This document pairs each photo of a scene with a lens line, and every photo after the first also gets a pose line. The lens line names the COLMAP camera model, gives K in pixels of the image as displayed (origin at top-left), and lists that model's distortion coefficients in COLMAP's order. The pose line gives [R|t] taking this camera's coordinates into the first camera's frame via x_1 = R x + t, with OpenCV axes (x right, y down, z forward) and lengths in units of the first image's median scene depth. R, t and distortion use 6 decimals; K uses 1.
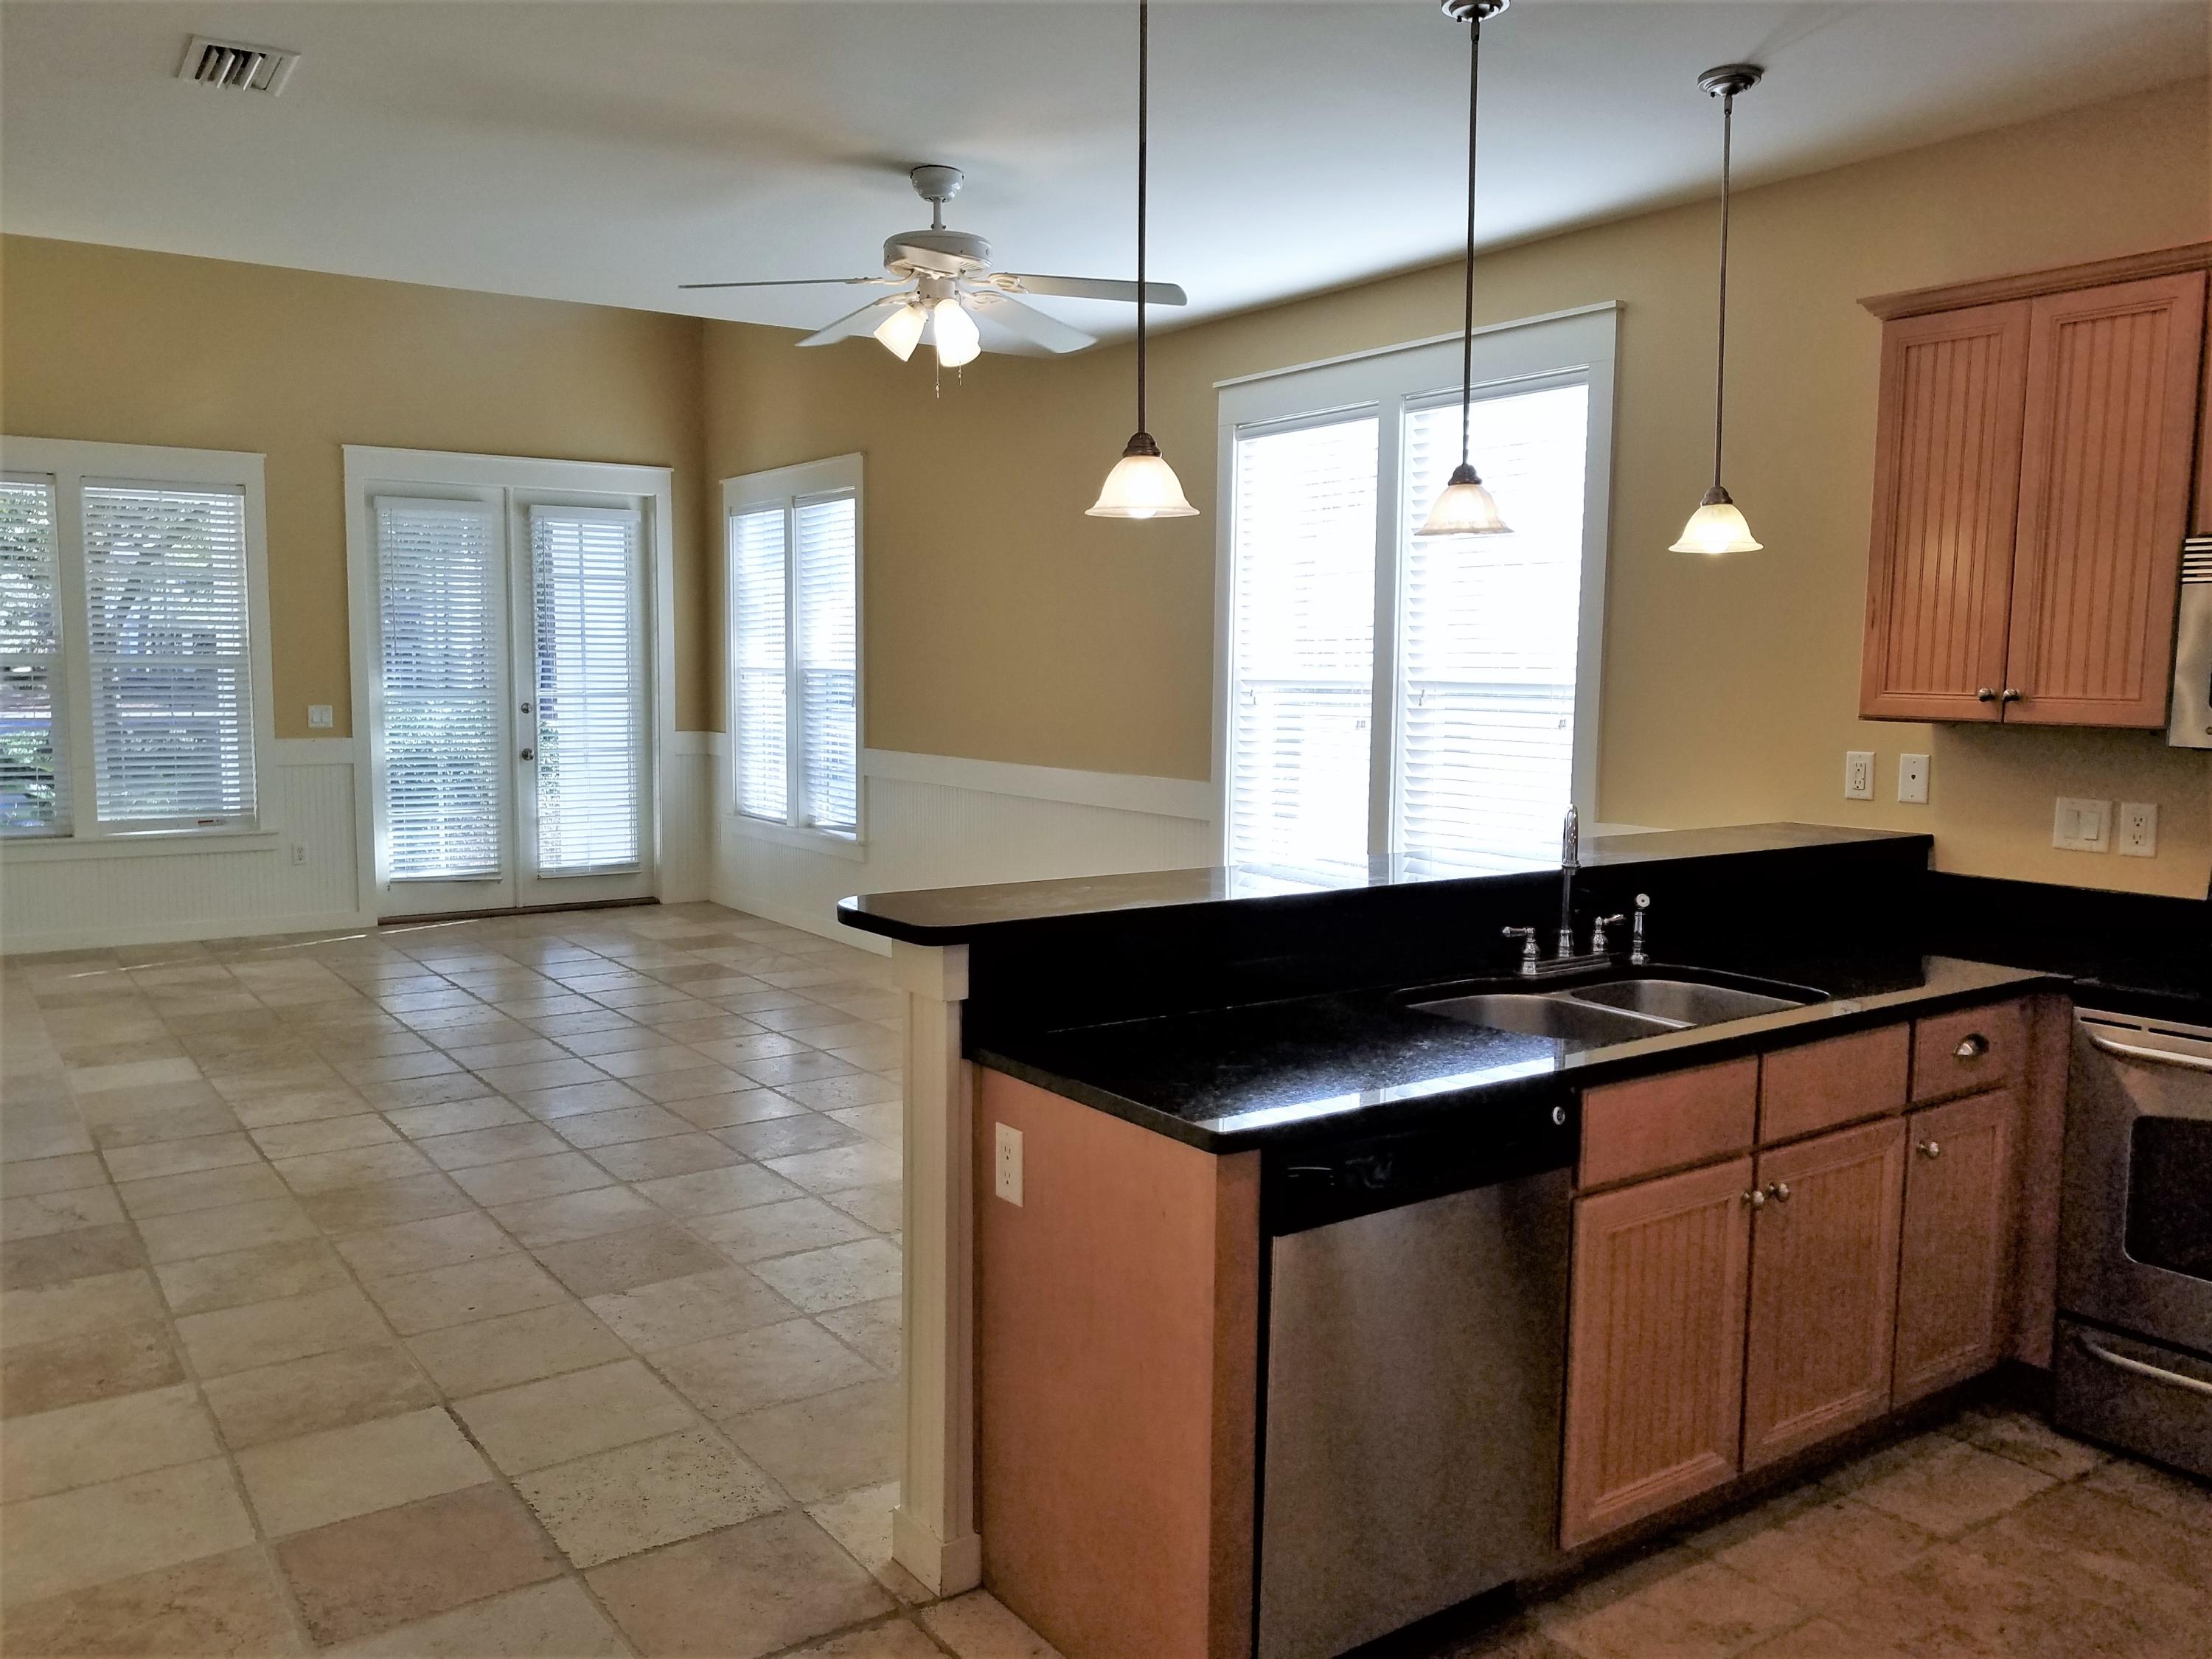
lens RADIAL K [[1725.0, 0, 1096.3], [0, 1725.0, 860.7], [0, 0, 1]] dist [0.000370, -0.005265]
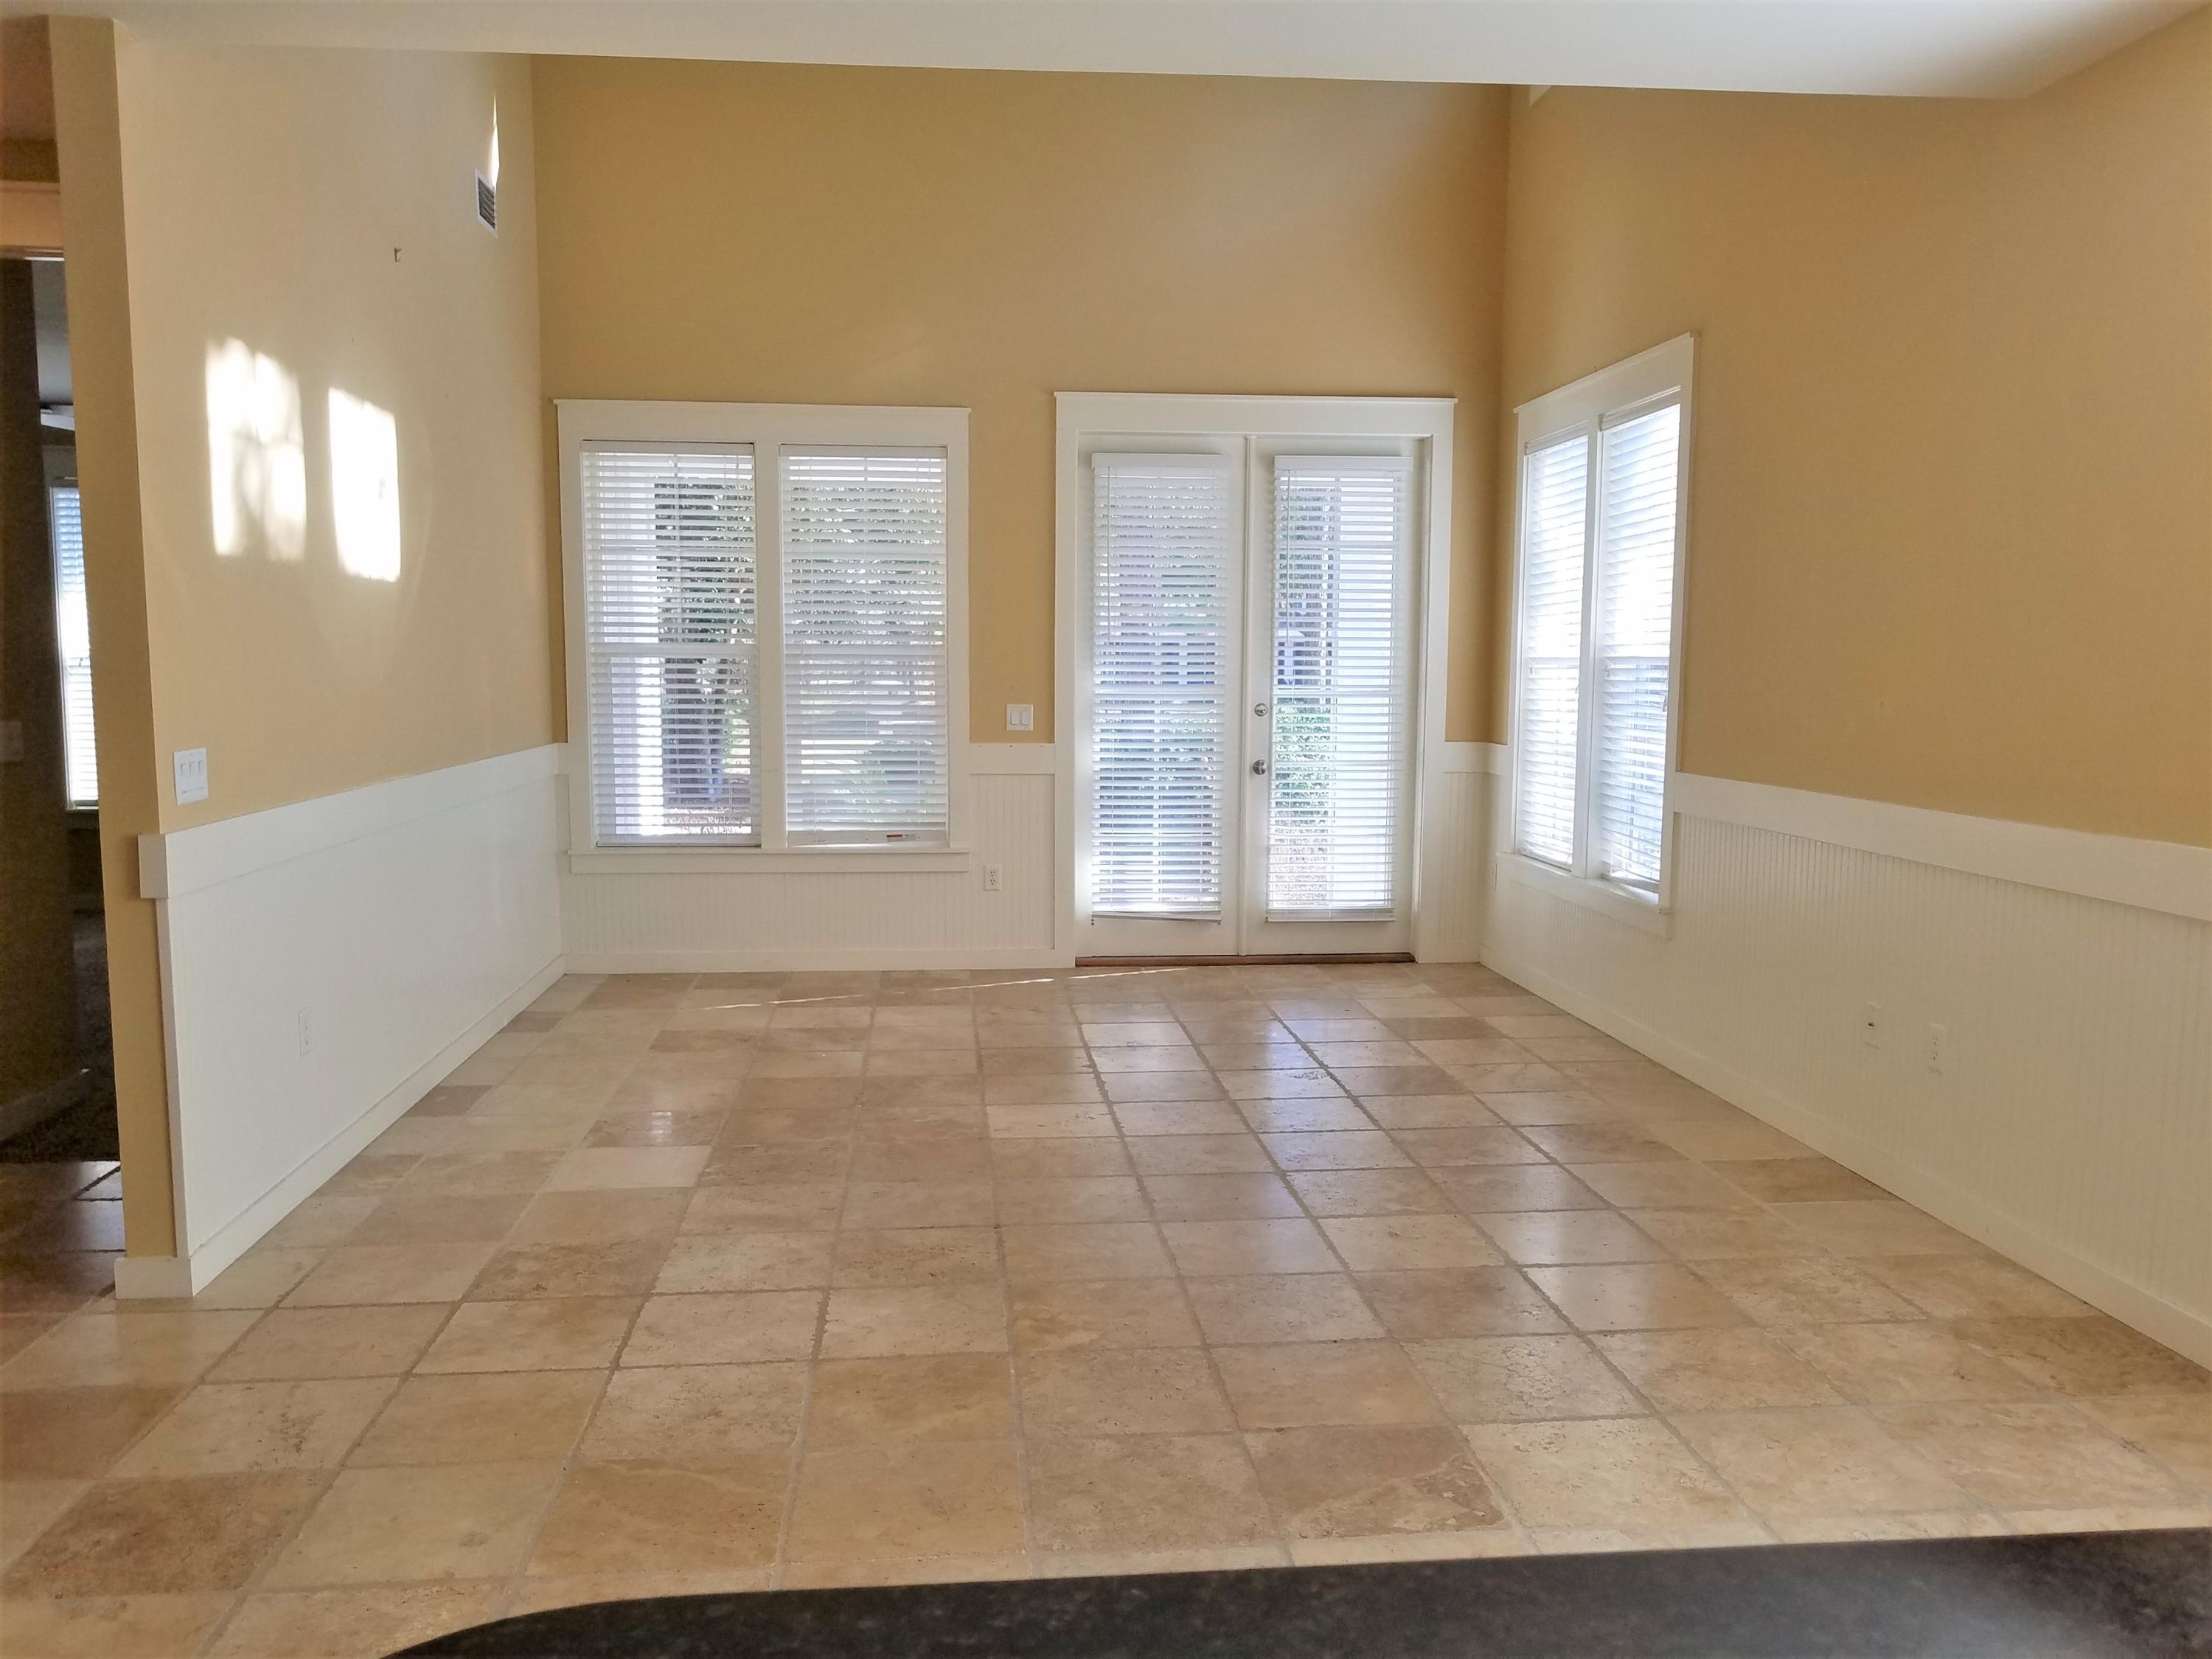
lens RADIAL K [[1725.0, 0, 1096.3], [0, 1725.0, 860.7], [0, 0, 1]] dist [0.000370, -0.005265]
pose [[0.867513, 0.051126, -0.494781, 0.004216], [-0.053329, 0.998530, 0.009675, -0.018792], [0.494548, 0.017993, 0.868964, 0.226728]]
